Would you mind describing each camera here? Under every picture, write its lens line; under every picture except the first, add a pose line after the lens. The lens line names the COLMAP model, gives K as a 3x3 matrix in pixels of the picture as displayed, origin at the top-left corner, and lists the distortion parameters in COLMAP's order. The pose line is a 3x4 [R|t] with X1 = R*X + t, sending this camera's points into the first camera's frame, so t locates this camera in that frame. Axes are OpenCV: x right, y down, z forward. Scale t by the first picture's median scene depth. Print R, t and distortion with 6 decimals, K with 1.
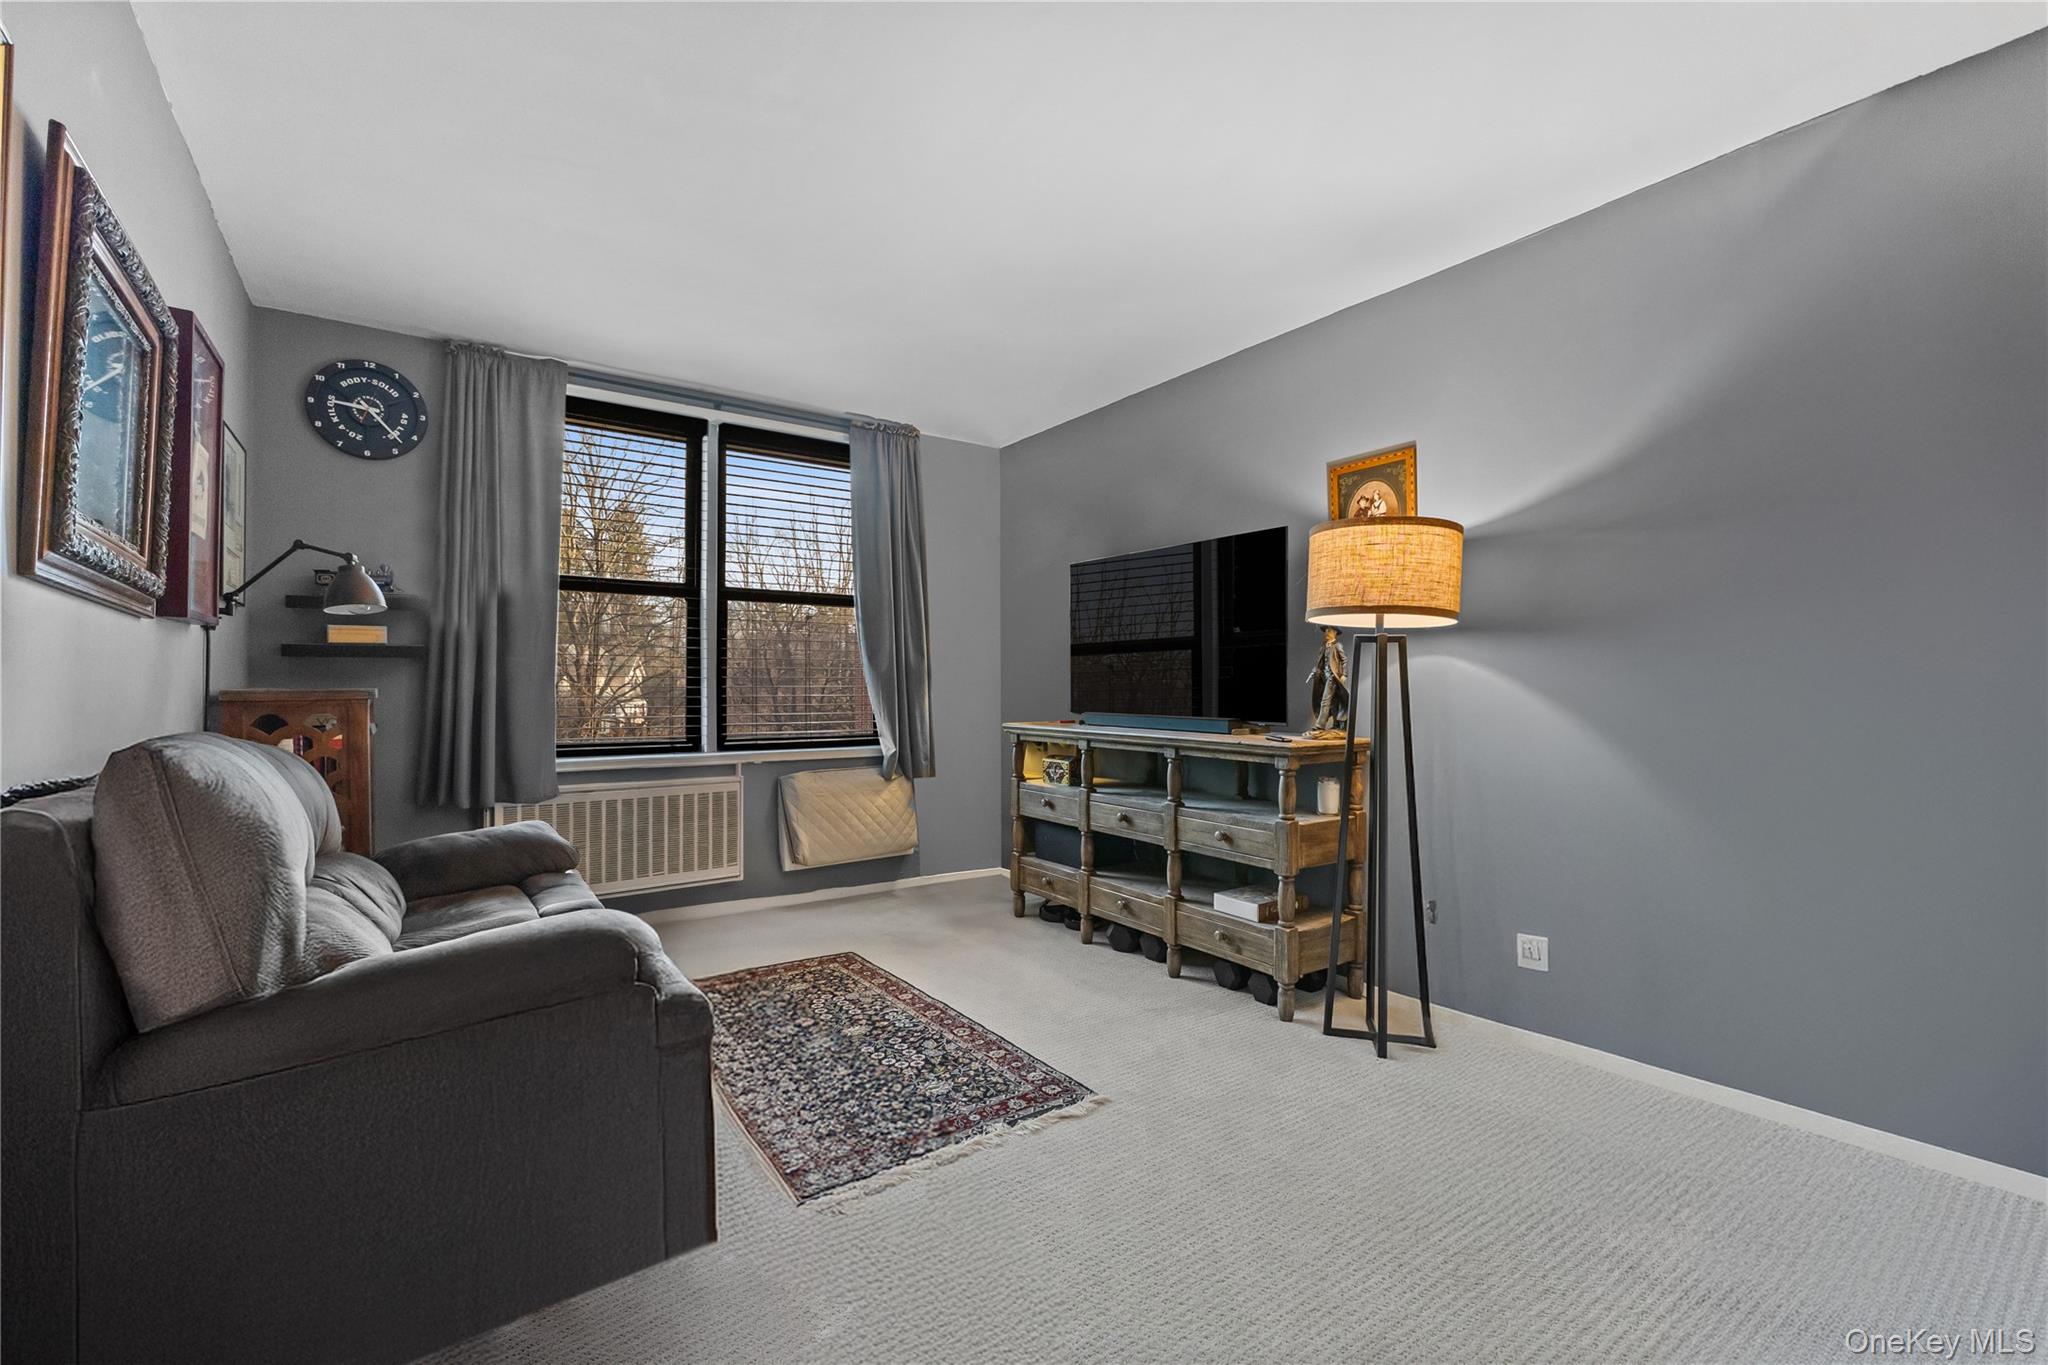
lens RADIAL K [[884.2, 0, 1026.4], [0, 884.2, 679.5], [0, 0, 1]] dist [0.010240, 0.000056]
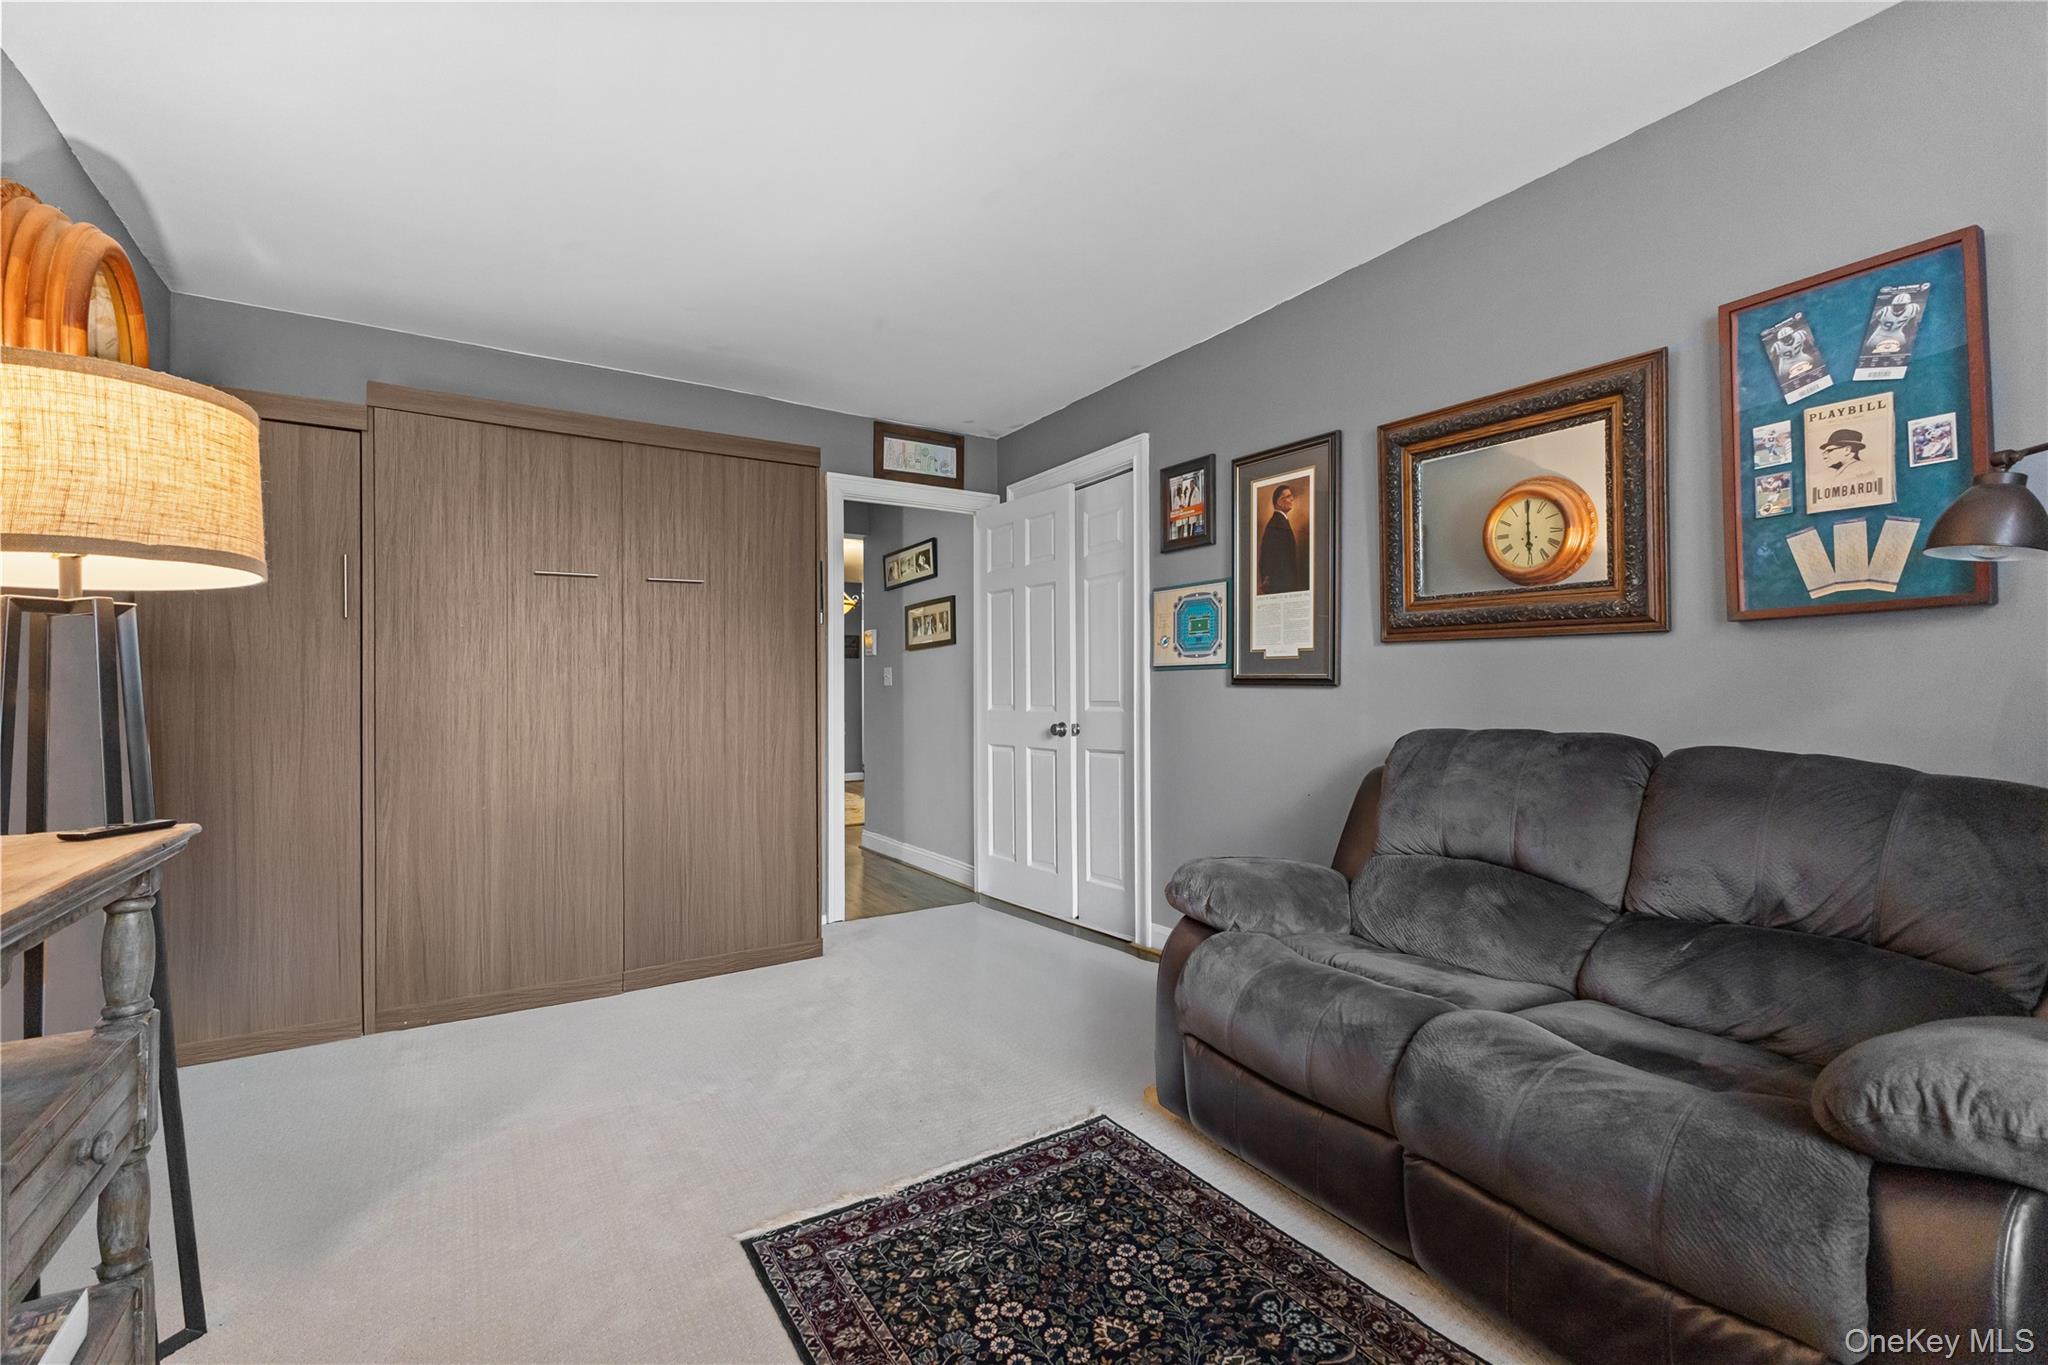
lens RADIAL K [[884.2, 0, 1022.0], [0, 884.2, 684.9], [0, 0, 1]] dist [0.010240, 0.000056]
pose [[-0.998725, 0.003854, 0.050343, -0.193006], [0.002753, 0.999756, -0.021919, 0.012314], [-0.050415, -0.021752, -0.998491, 1.735675]]
